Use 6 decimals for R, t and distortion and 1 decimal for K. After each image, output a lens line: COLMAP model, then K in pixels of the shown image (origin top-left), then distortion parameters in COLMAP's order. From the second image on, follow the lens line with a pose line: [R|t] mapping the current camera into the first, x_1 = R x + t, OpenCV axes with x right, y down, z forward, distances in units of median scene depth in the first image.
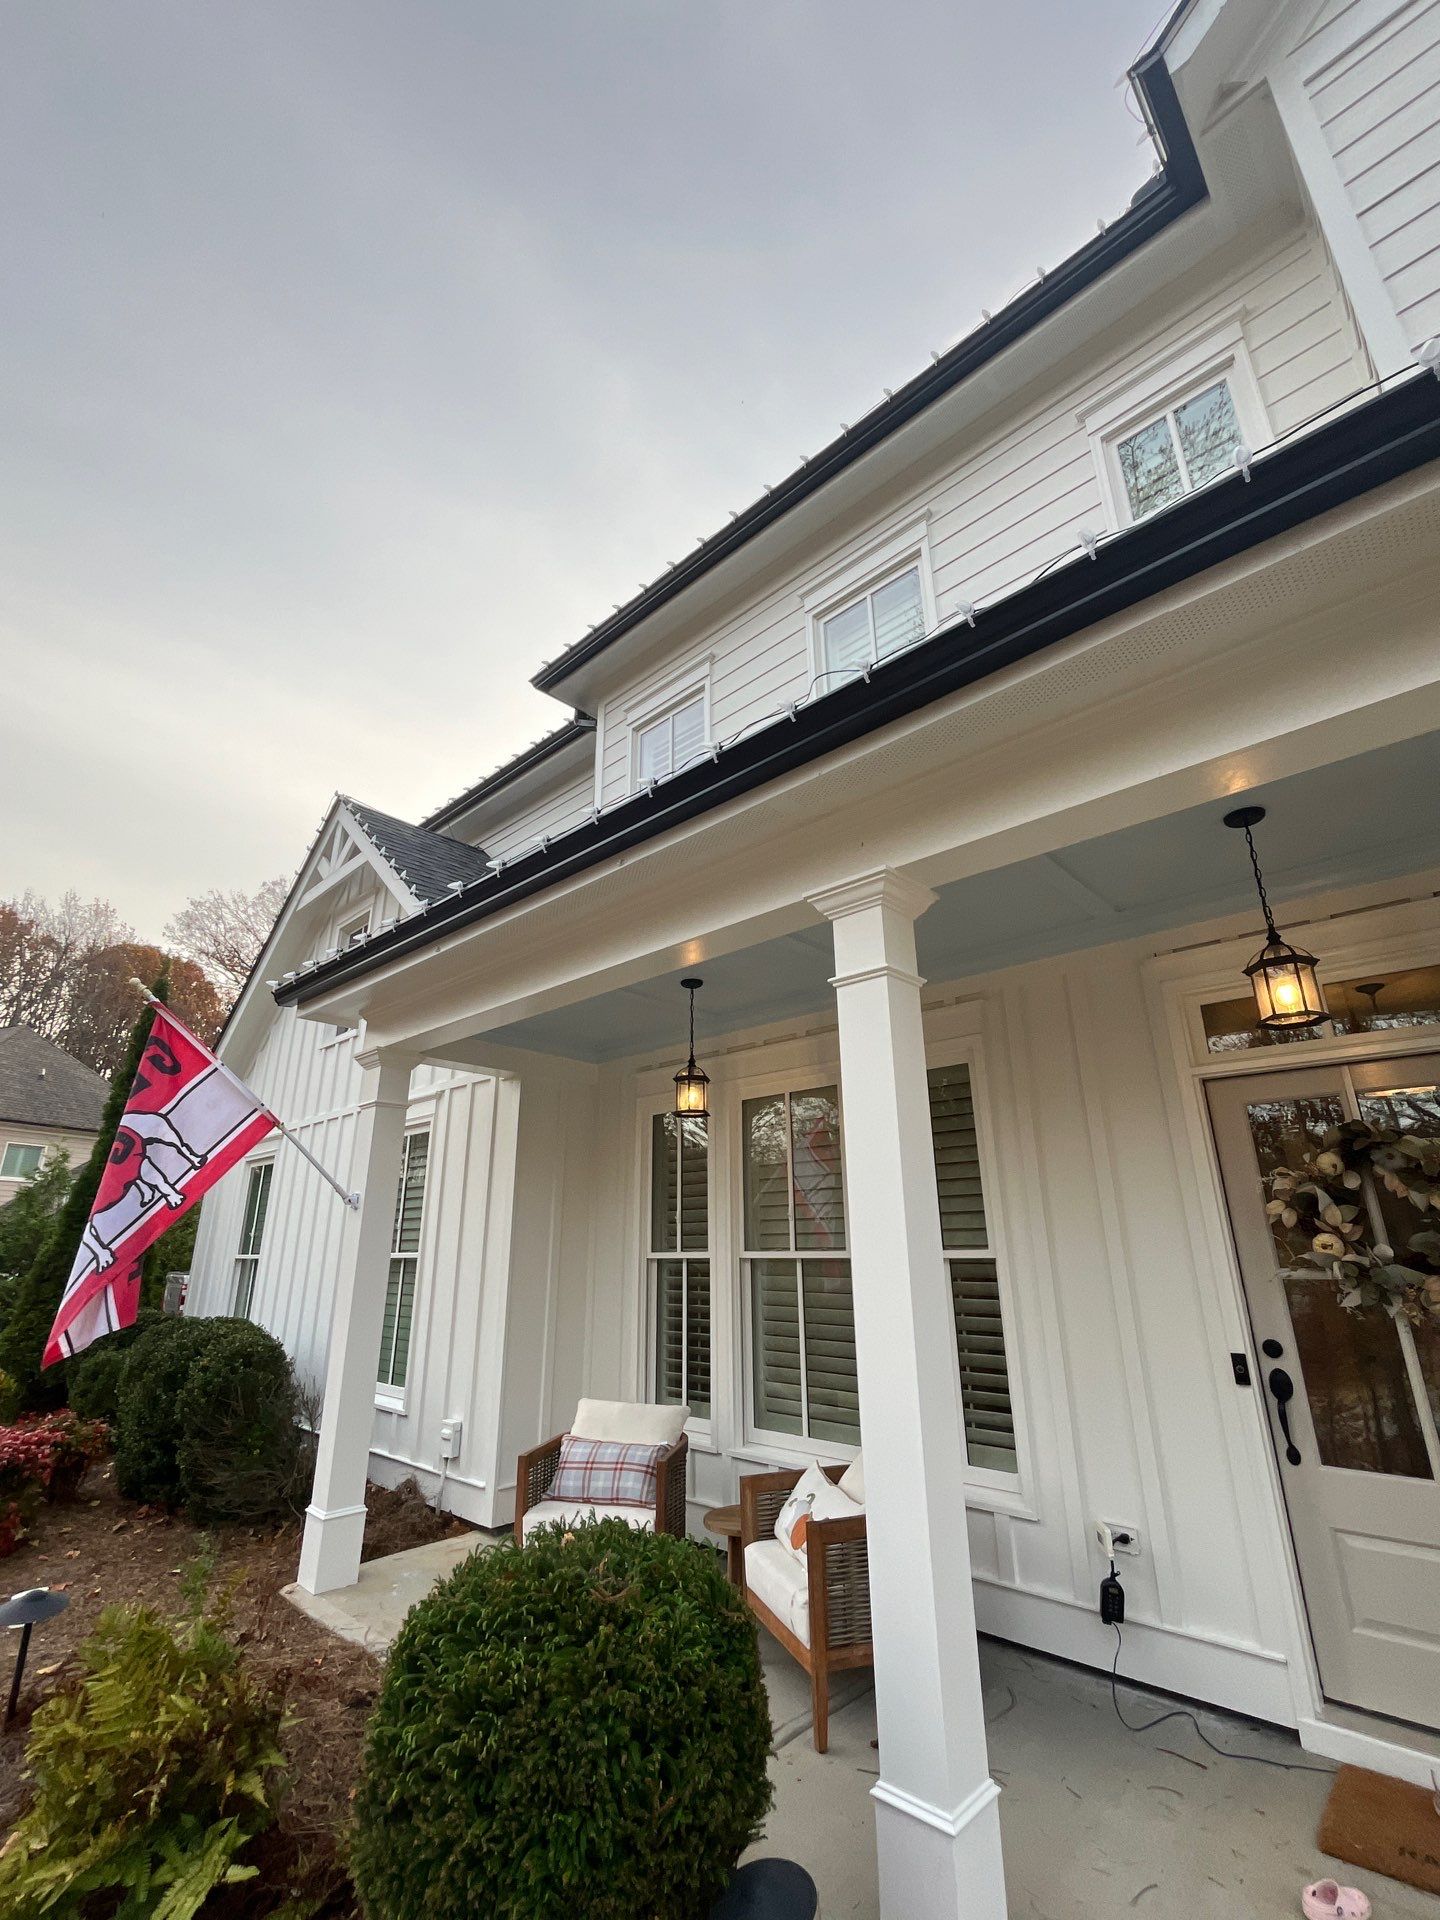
lens RADIAL K [[835.7, 0, 723.1], [0, 835.7, 959.2], [0, 0, 1]] dist [-0.003415, -0.000347]
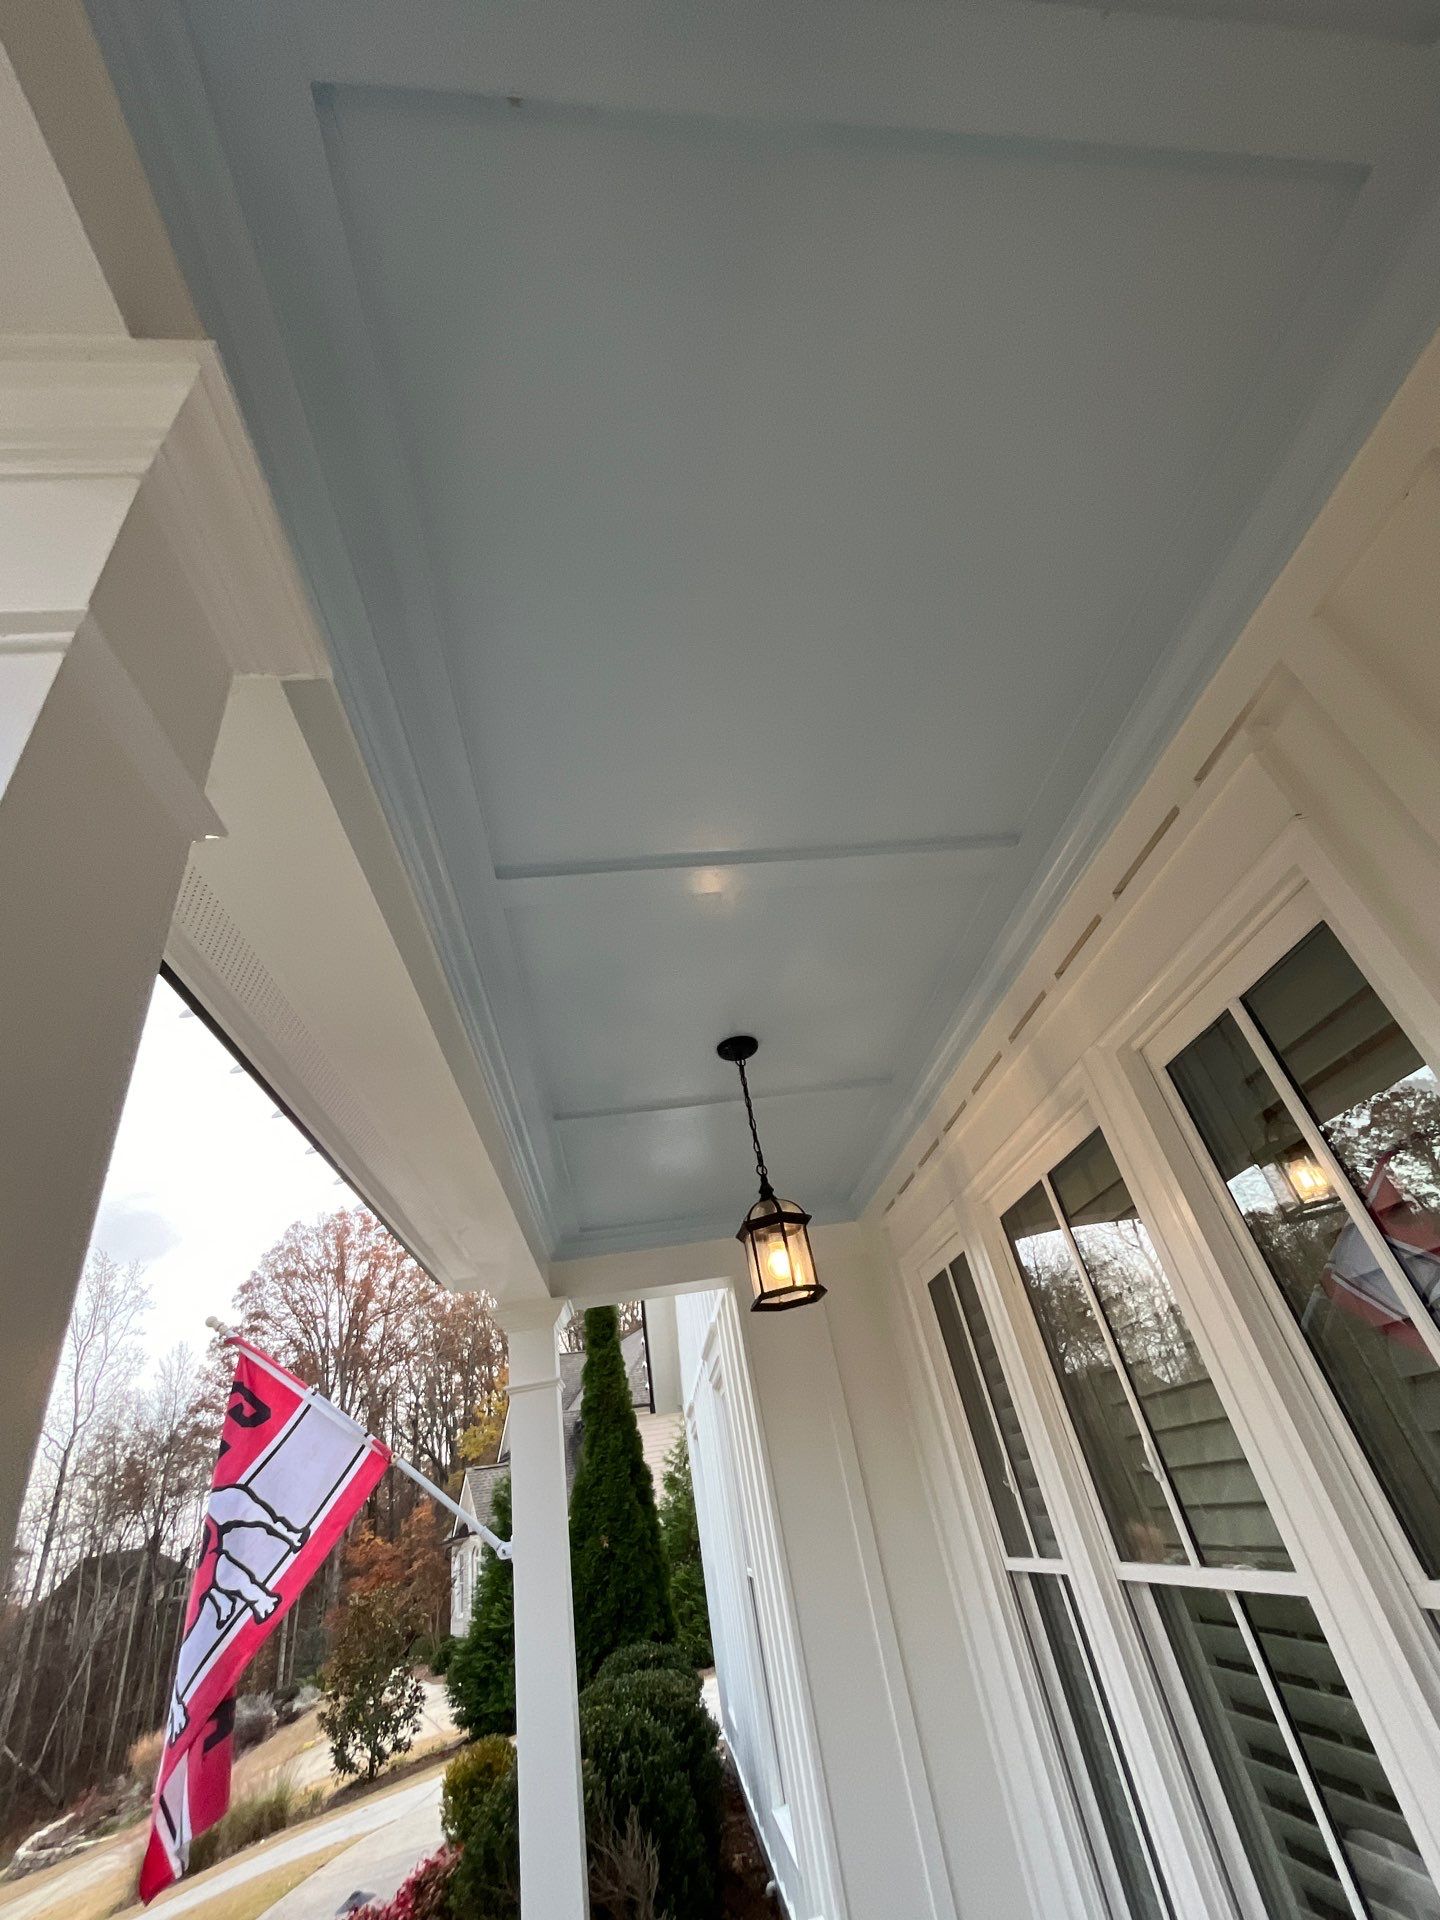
lens RADIAL K [[835.7, 0, 723.1], [0, 835.7, 959.2], [0, 0, 1]] dist [-0.003415, -0.000347]
pose [[0.738152, -0.466101, -0.487731, 0.271030], [0.365178, 0.883938, -0.292061, 0.144871], [0.567254, 0.037477, 0.822690, 0.601275]]
